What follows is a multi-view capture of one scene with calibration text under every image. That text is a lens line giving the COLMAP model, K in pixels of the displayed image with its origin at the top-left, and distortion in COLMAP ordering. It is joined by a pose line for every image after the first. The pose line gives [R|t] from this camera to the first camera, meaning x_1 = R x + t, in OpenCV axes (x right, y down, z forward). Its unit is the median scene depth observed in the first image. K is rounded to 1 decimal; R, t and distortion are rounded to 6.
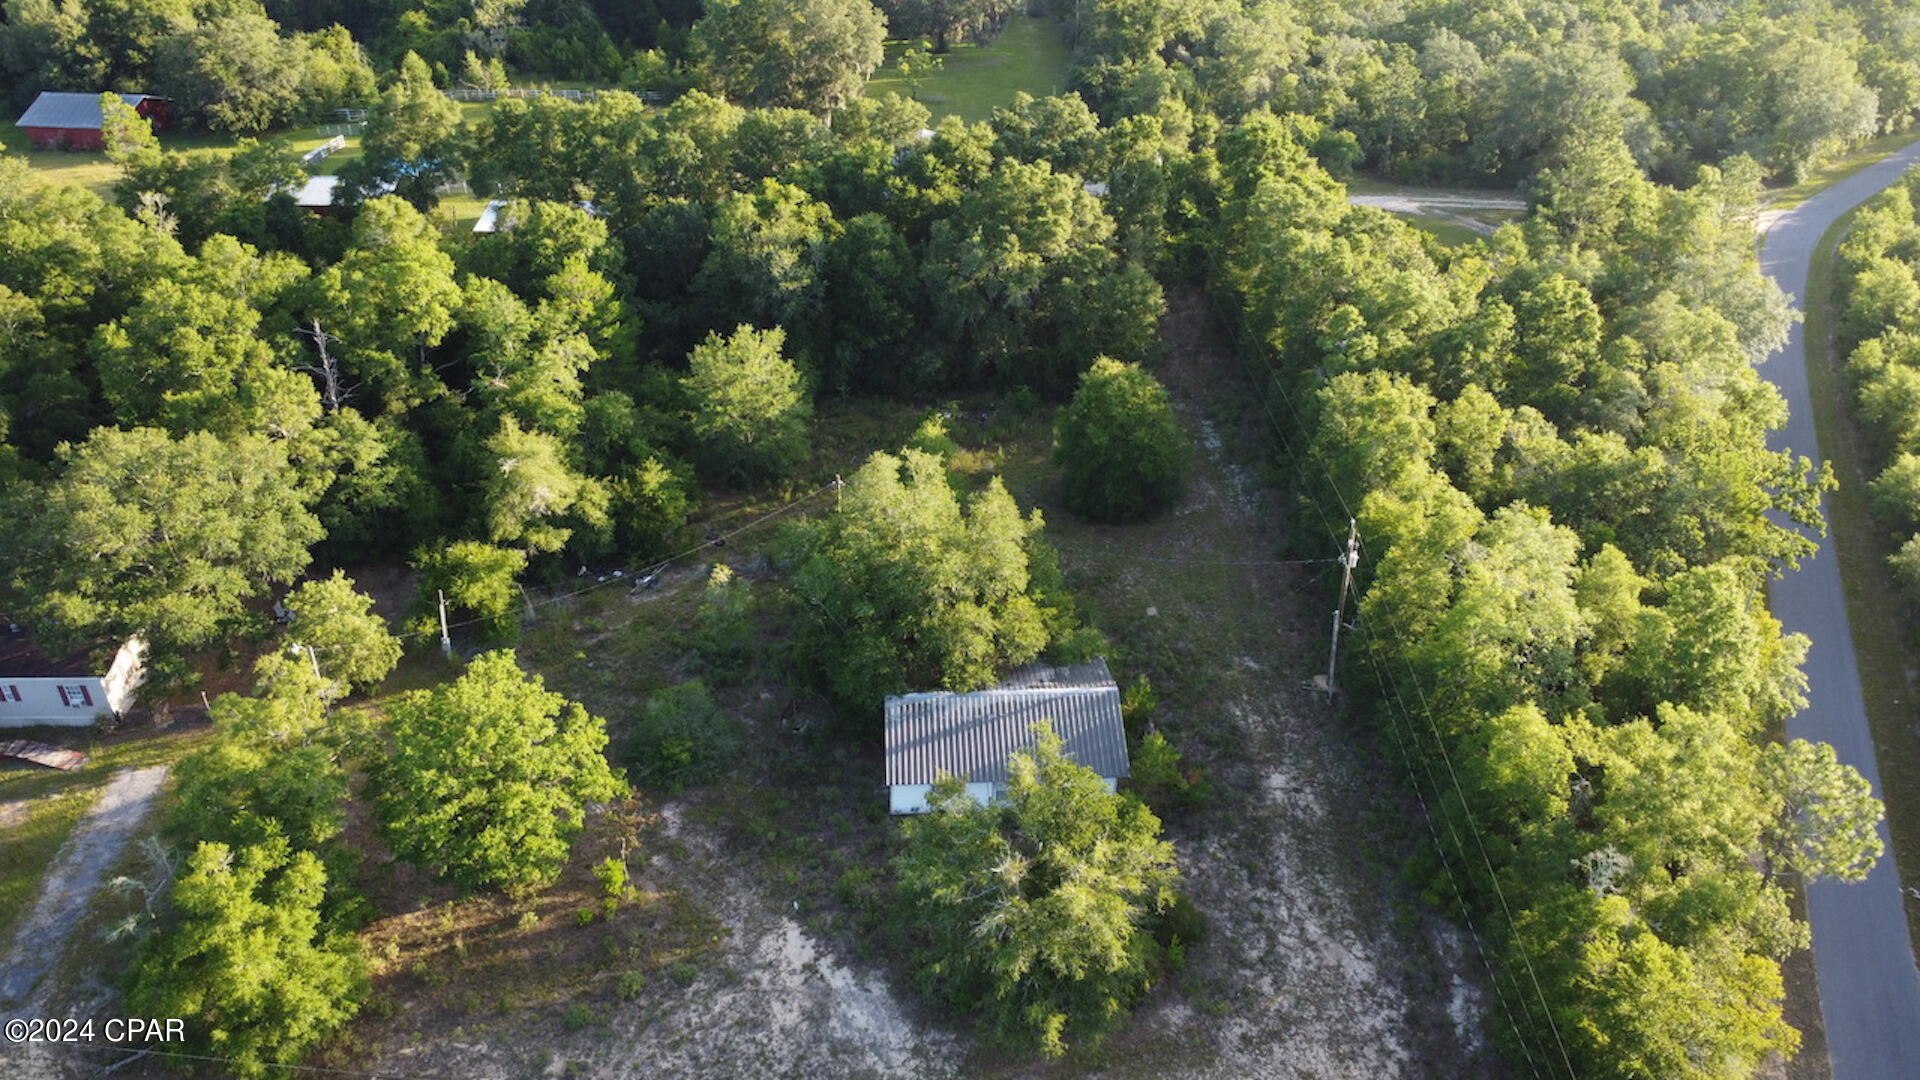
lens RADIAL K [[1432.1, 0, 969.0], [0, 1432.1, 538.6], [0, 0, 1]] dist [-0.002755, -0.003719]
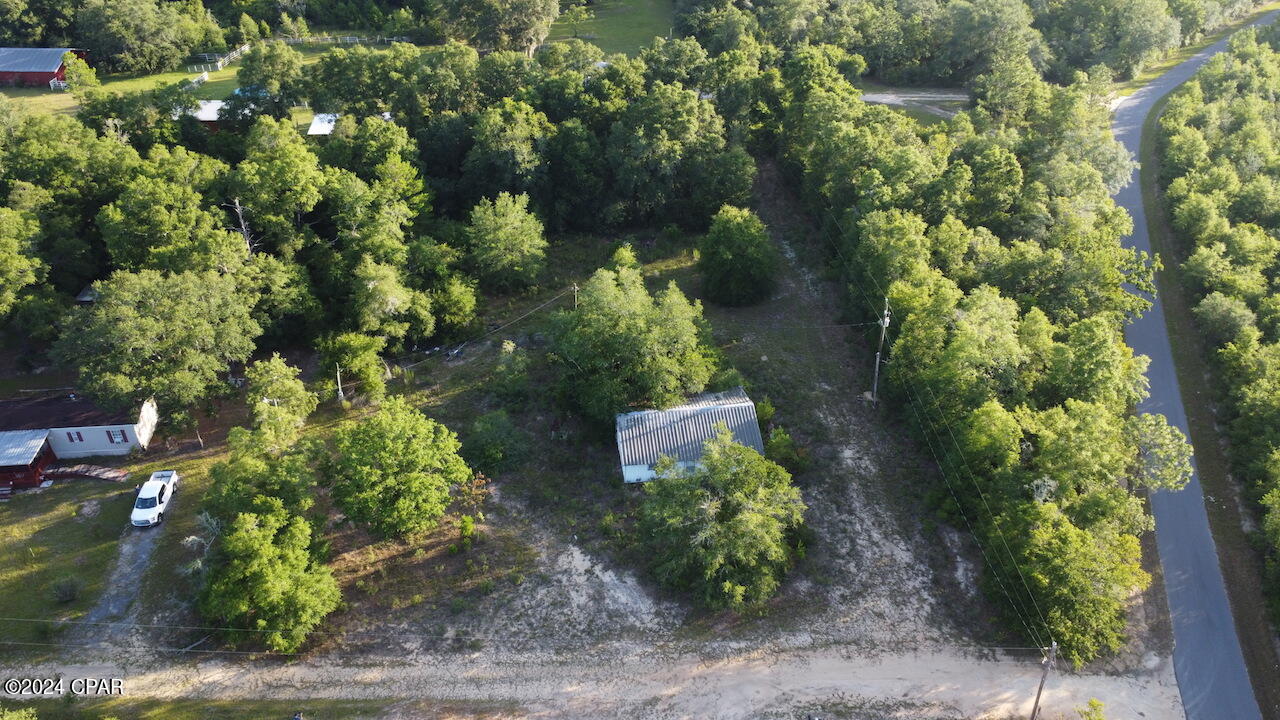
lens RADIAL K [[954.7, 0, 646.0], [0, 954.7, 359.1], [0, 0, 1]] dist [-0.002755, -0.003719]
pose [[0.997790, -0.041209, 0.052118, -0.069468], [0.039056, 0.998368, 0.041672, 0.000051], [-0.053751, -0.039545, 0.997771, -0.102487]]
